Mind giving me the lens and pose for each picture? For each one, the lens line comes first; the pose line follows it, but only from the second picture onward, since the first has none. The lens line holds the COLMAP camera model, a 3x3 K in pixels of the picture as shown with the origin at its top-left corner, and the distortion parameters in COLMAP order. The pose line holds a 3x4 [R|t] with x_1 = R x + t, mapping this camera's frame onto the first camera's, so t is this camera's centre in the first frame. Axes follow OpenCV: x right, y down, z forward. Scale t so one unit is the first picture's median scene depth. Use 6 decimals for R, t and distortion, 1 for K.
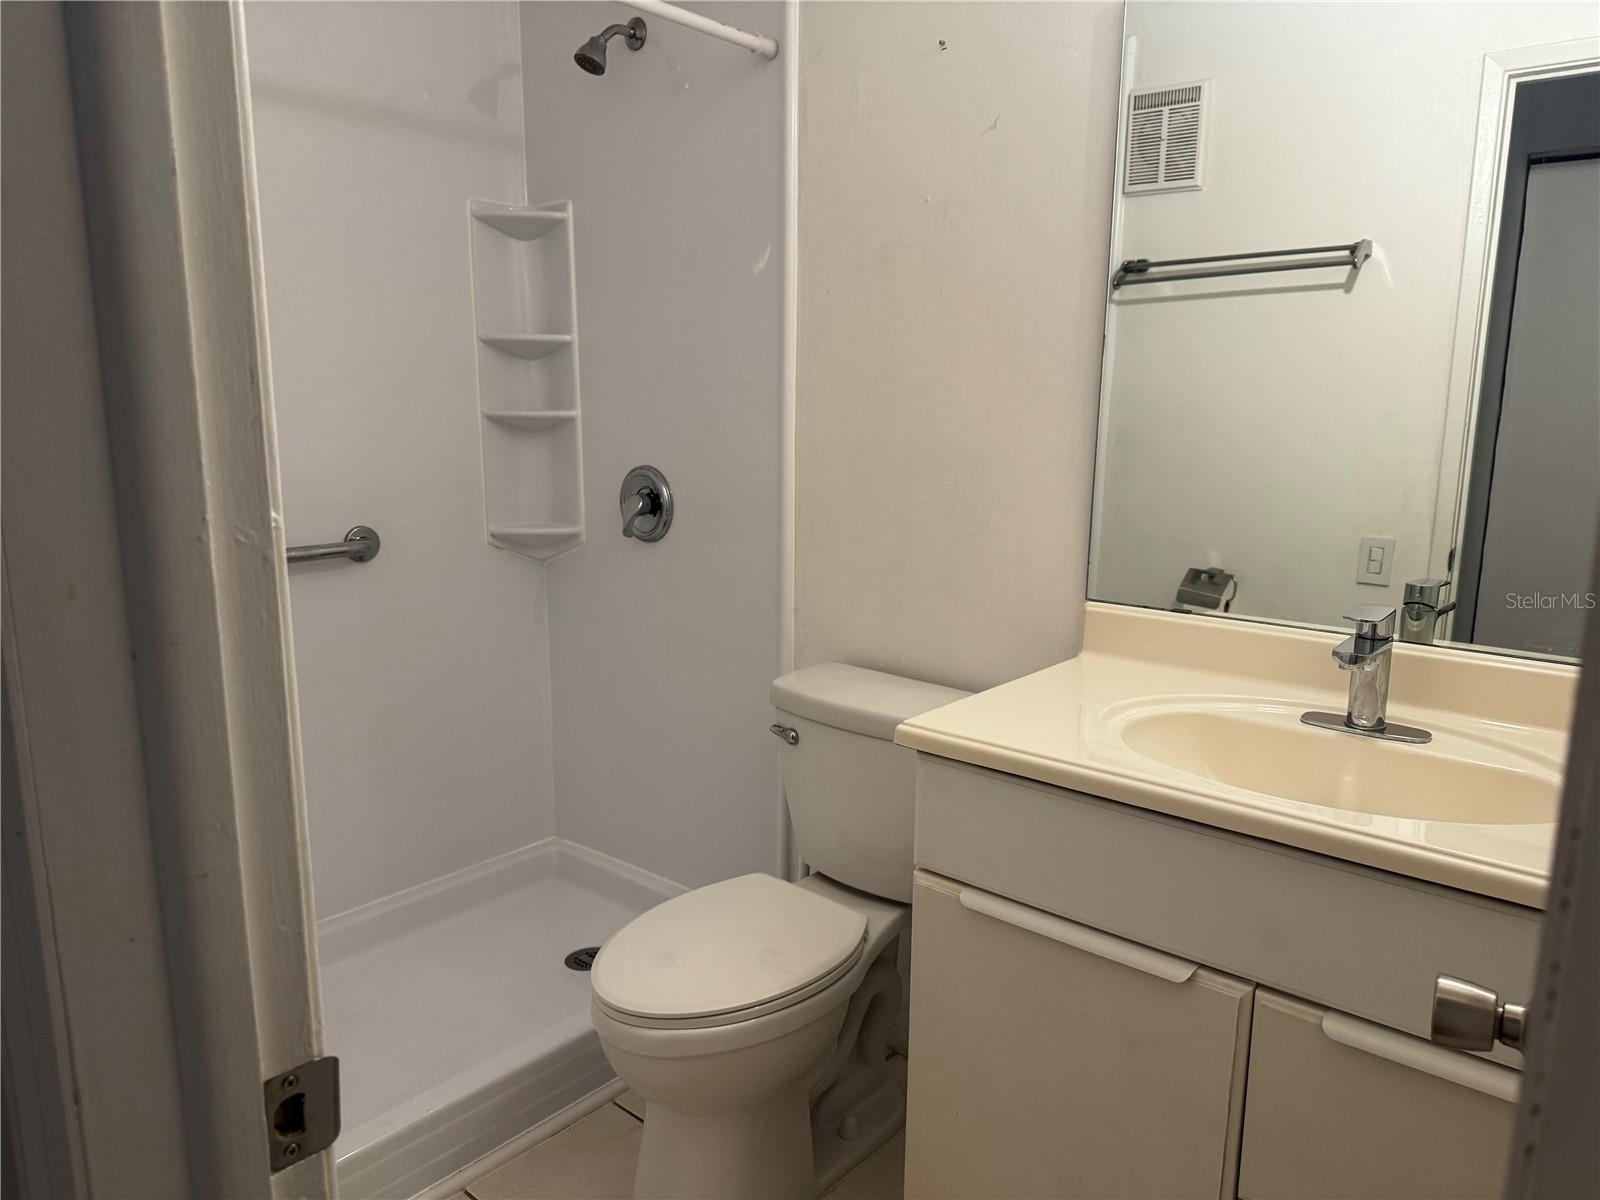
lens RADIAL K [[1139.5, 0, 800.0], [0, 1139.5, 600.0], [0, 0, 1]] dist [-0.004105, -0.002438]
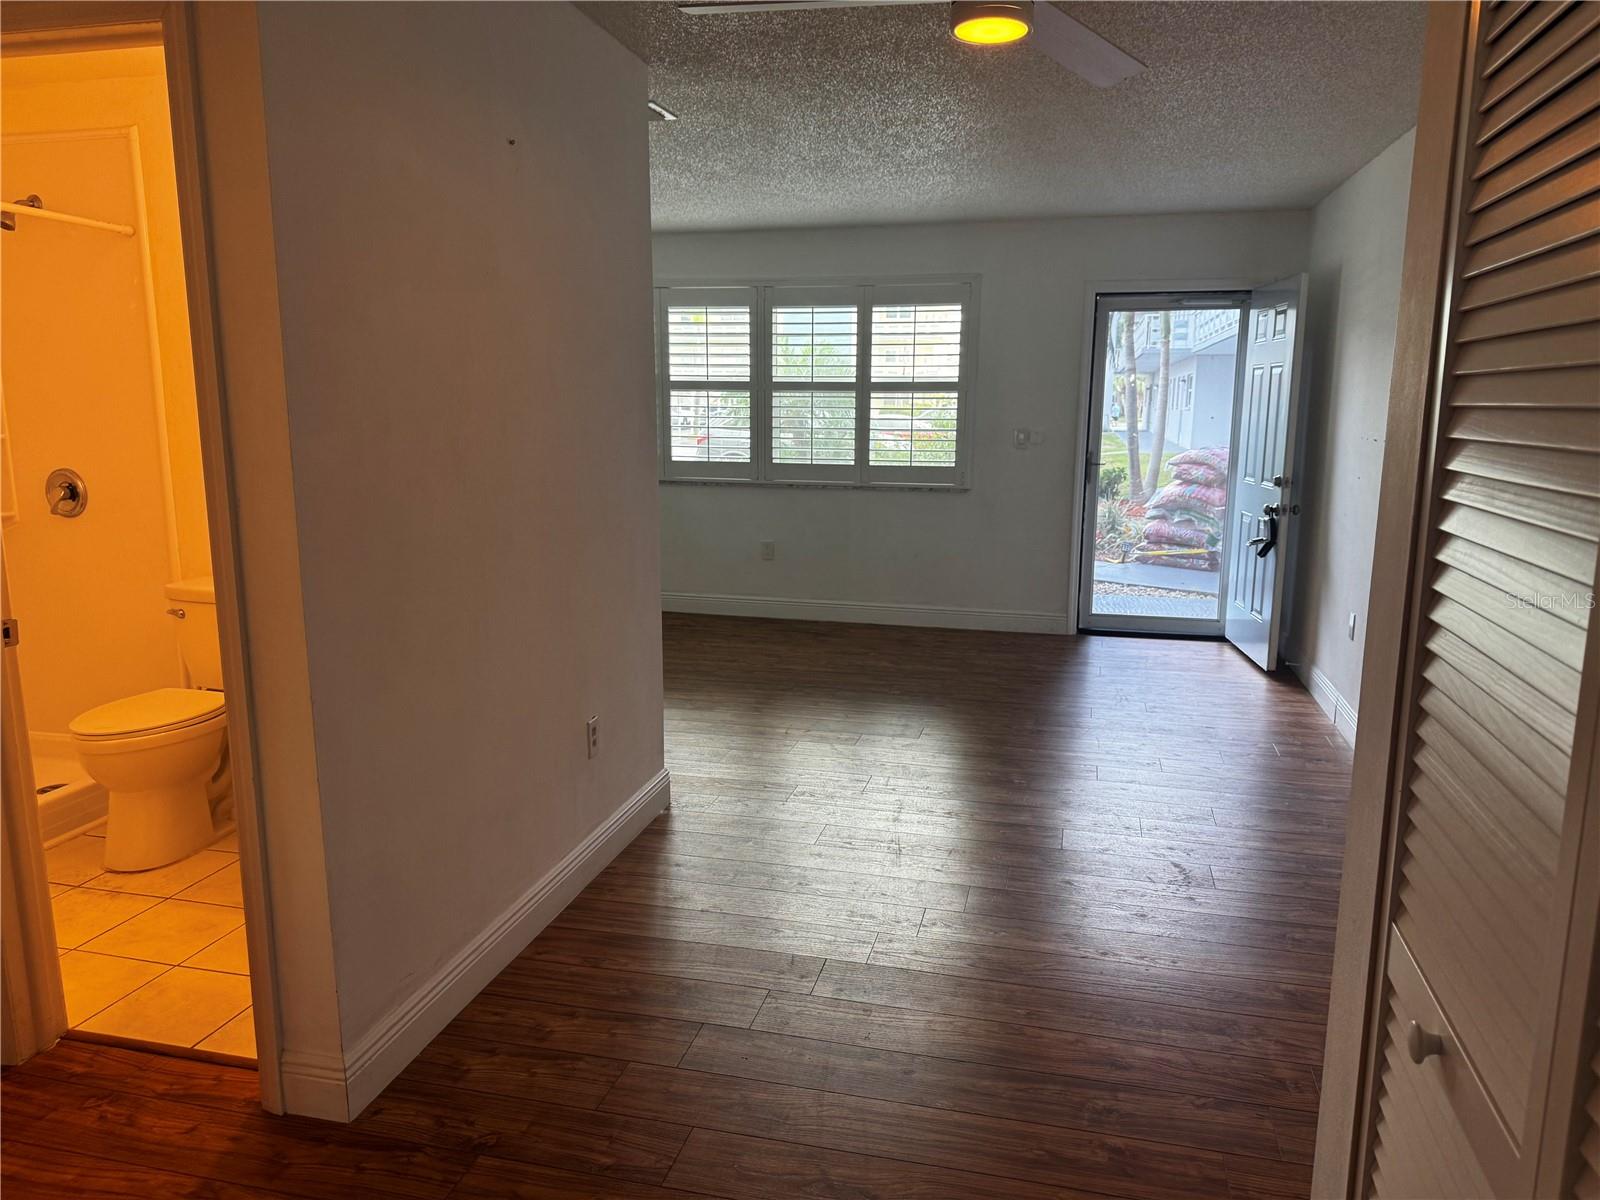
lens RADIAL K [[1102.2, 0, 800.0], [0, 1102.2, 600.0], [0, 0, 1]] dist [0.140401, -0.189092]
pose [[0.889988, -0.084908, 0.448009, 0.052413], [0.084981, 0.996182, 0.019982, 0.116011], [-0.447996, 0.020289, 0.893806, -0.826445]]
